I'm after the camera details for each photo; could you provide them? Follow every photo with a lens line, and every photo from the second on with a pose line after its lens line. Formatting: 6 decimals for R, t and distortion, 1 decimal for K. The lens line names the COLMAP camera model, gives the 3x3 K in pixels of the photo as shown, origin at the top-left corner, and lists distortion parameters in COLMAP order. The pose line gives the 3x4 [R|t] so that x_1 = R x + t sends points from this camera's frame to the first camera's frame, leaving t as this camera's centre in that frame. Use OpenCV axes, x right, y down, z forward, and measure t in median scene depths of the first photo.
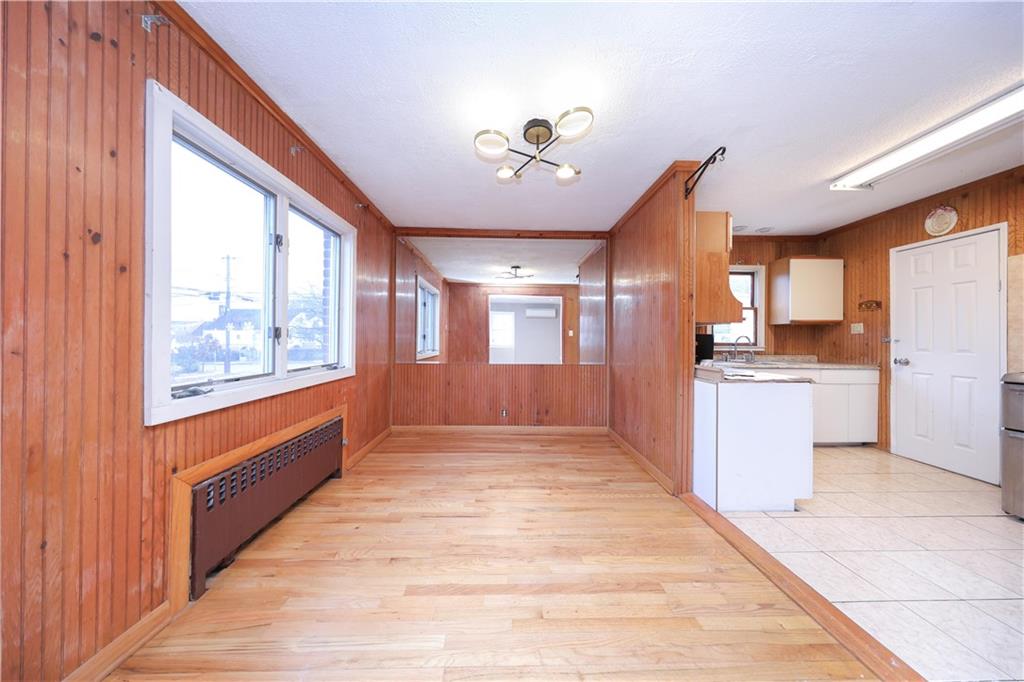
lens RADIAL K [[294.5, 0, 512.1], [0, 294.5, 338.7], [0, 0, 1]] dist [0.000039, -0.000004]
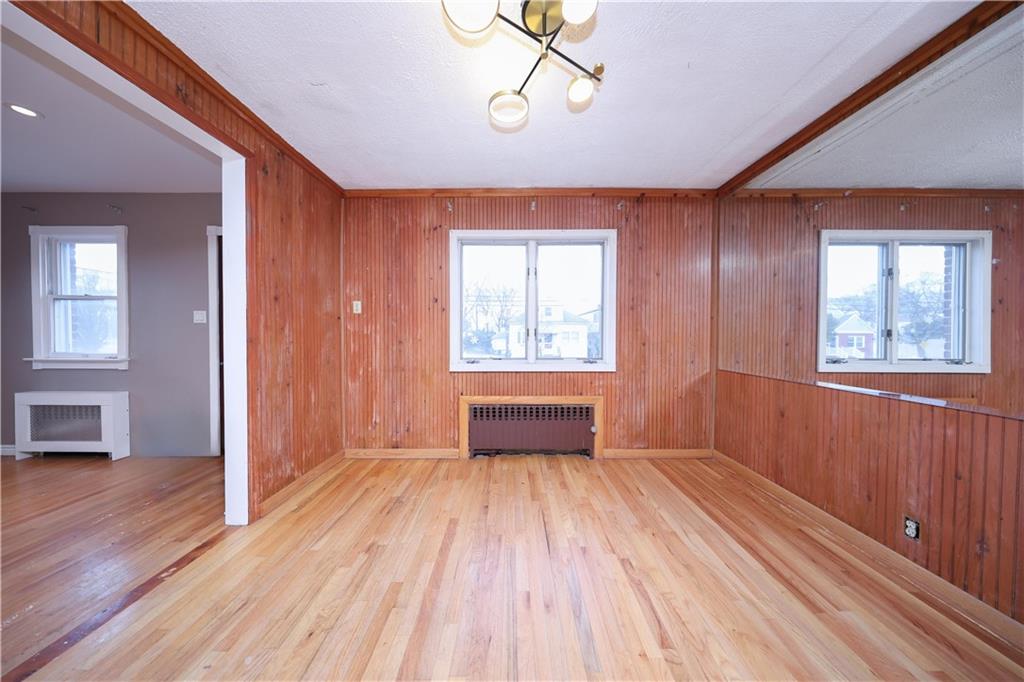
lens RADIAL K [[297.4, 0, 512.0], [0, 297.4, 341.0], [0, 0, 1]] dist [-0.000669, -0.000024]
pose [[-0.032506, 0.010854, -0.999413, 0.450080], [-0.001055, 0.999940, 0.010894, 0.004625], [0.999471, 0.001409, -0.032492, 0.584058]]
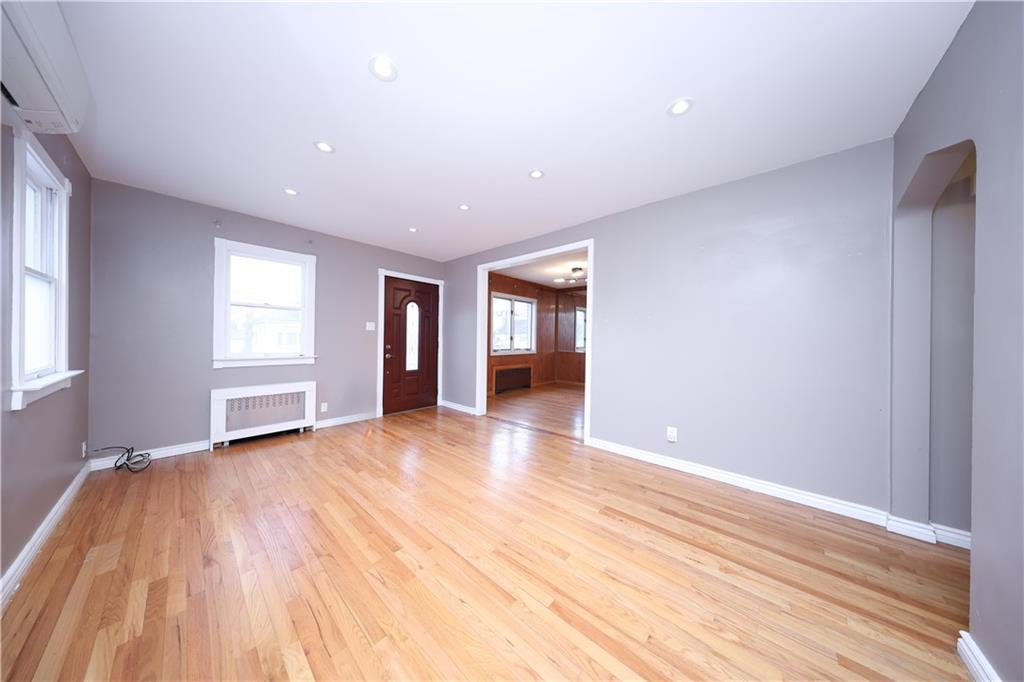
lens RADIAL K [[294.5, 0, 512.1], [0, 294.5, 338.7], [0, 0, 1]] dist [0.000039, -0.000004]
pose [[0.728889, 0.005114, -0.684613, 0.998429], [-0.009018, 0.999957, -0.002132, -0.002729], [0.684573, 0.007728, 0.728904, -0.969993]]
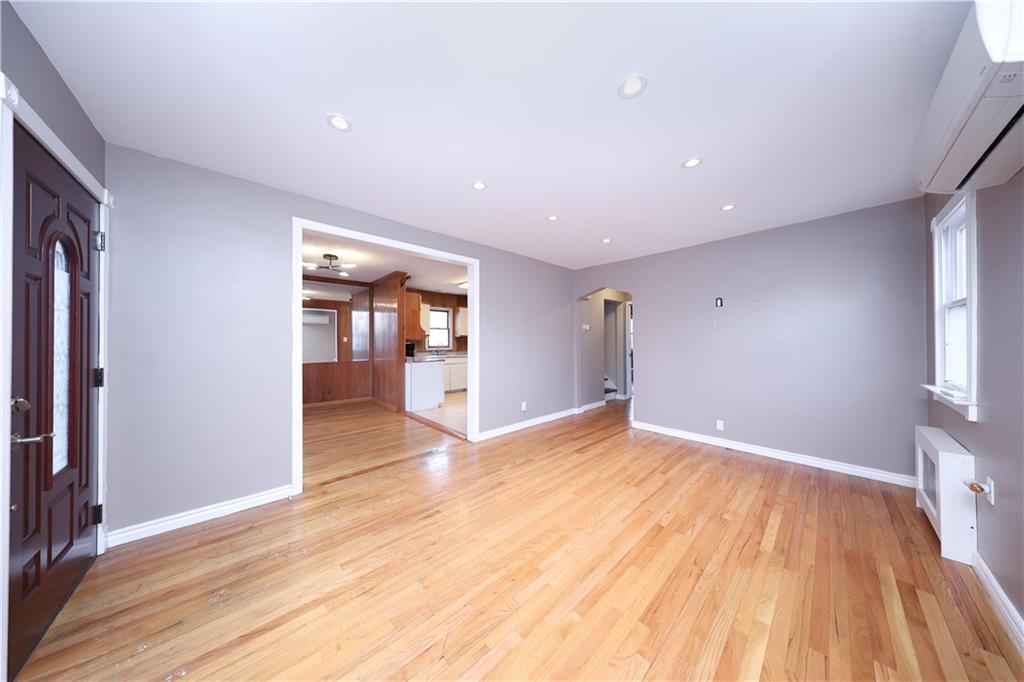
lens RADIAL K [[294.5, 0, 512.1], [0, 294.5, 338.7], [0, 0, 1]] dist [0.000039, -0.000004]
pose [[0.751684, -0.001934, 0.659521, -0.224271], [0.003644, 0.999993, -0.001220, -0.038568], [-0.659513, 0.003320, 0.751686, -0.997488]]
